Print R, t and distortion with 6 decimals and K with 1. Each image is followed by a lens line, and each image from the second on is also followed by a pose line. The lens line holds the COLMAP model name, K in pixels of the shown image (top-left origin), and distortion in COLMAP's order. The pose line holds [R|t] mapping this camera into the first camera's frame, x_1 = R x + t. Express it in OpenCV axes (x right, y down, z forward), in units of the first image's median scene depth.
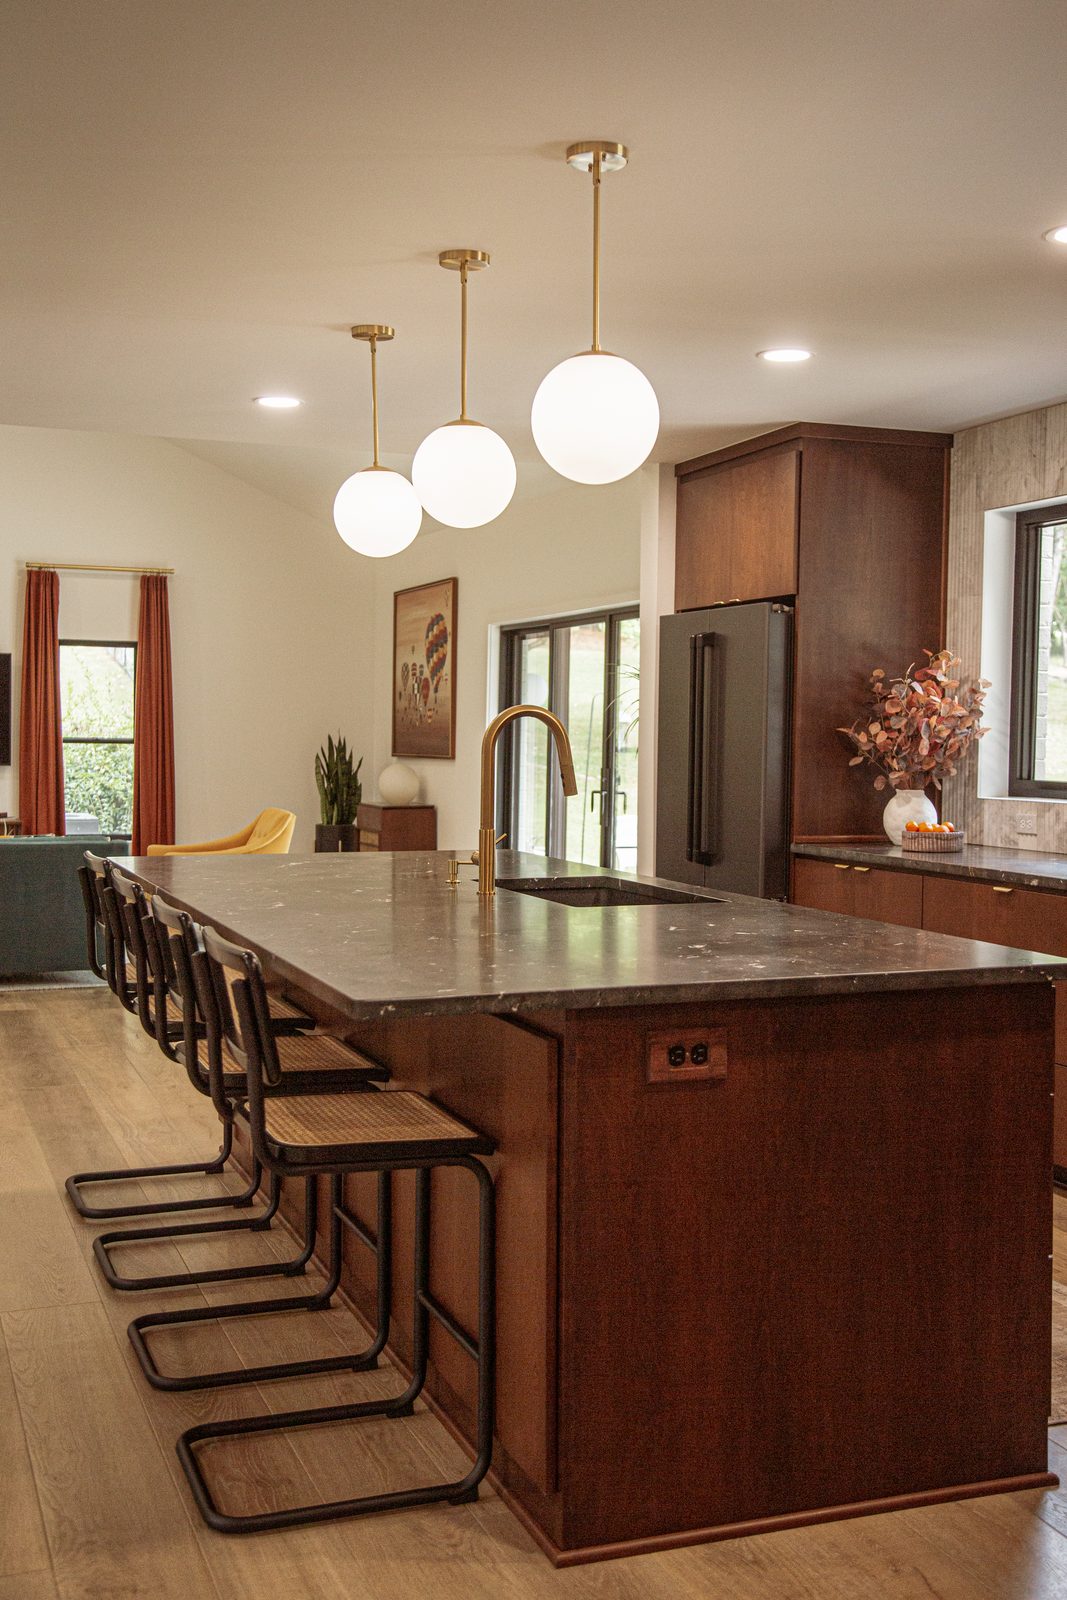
lens RADIAL K [[1704.5, 0, 533.5], [0, 1704.5, 800.0], [0, 0, 1]] dist [0.007652, 0.006750]
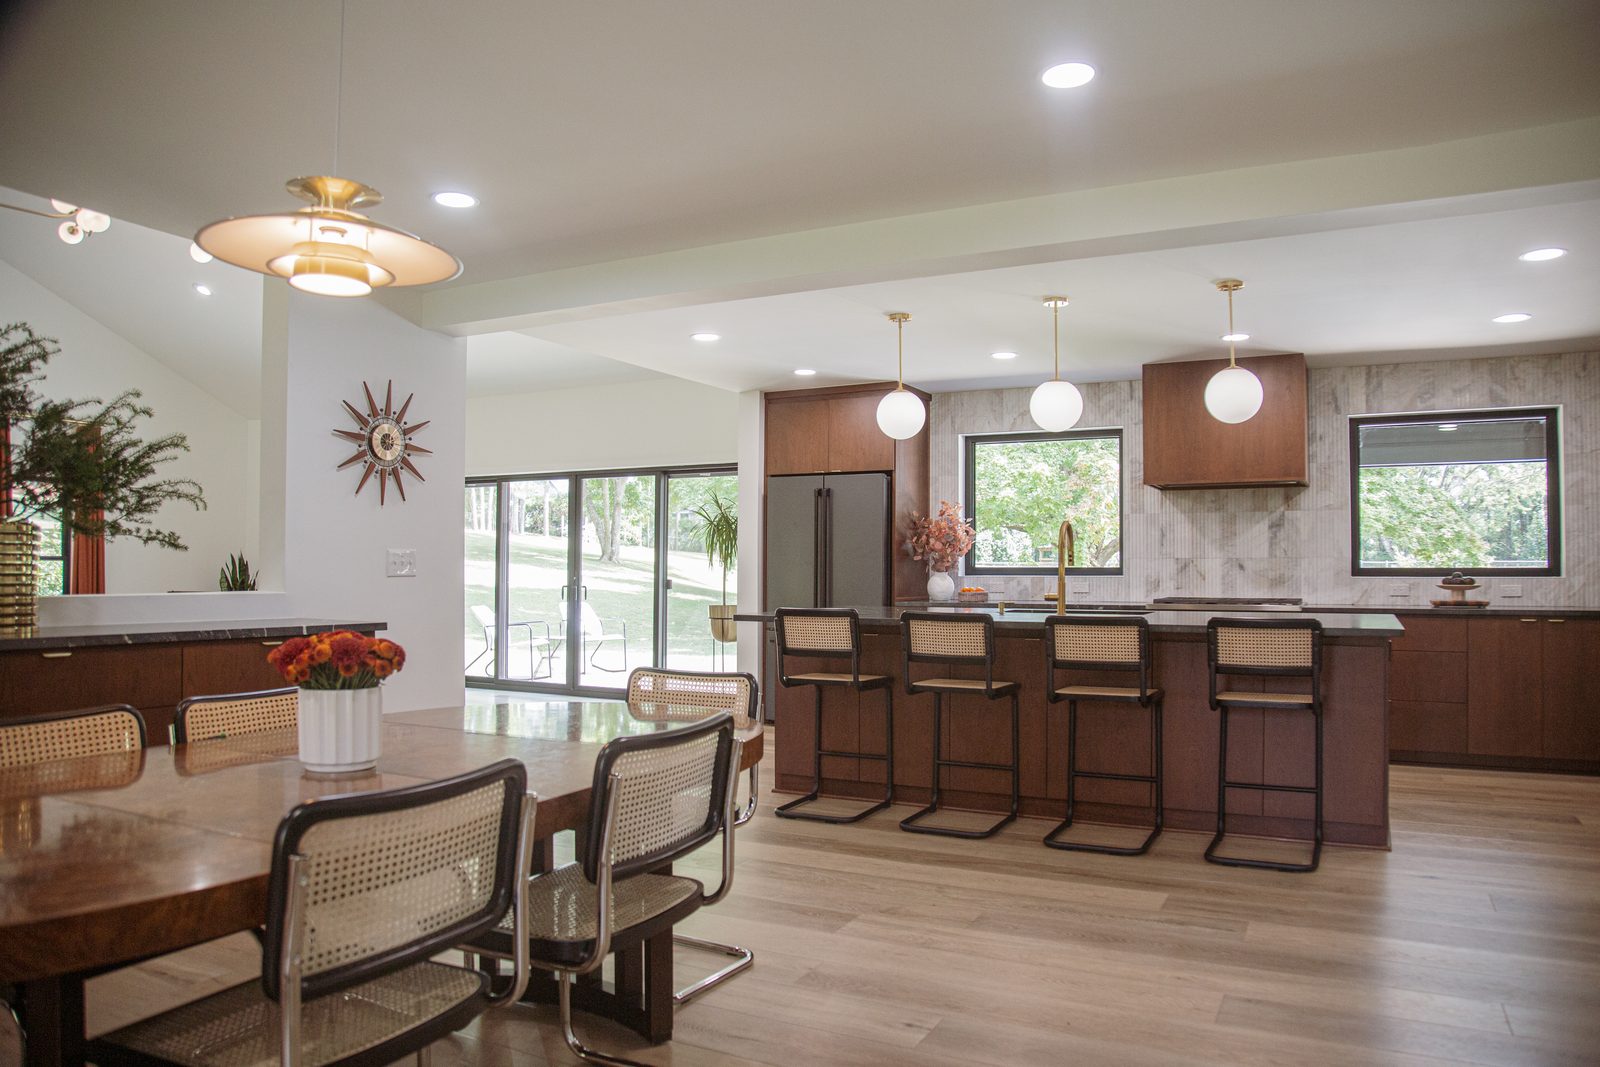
lens RADIAL K [[1106.9, 0, 800.0], [0, 1106.9, 533.5], [0, 0, 1]] dist [-0.142044, 0.106363]
pose [[0.736258, 0.011088, 0.676610, -0.781440], [0.034682, 0.997933, -0.054093, 0.012618], [-0.675812, 0.063293, 0.734352, 0.179606]]
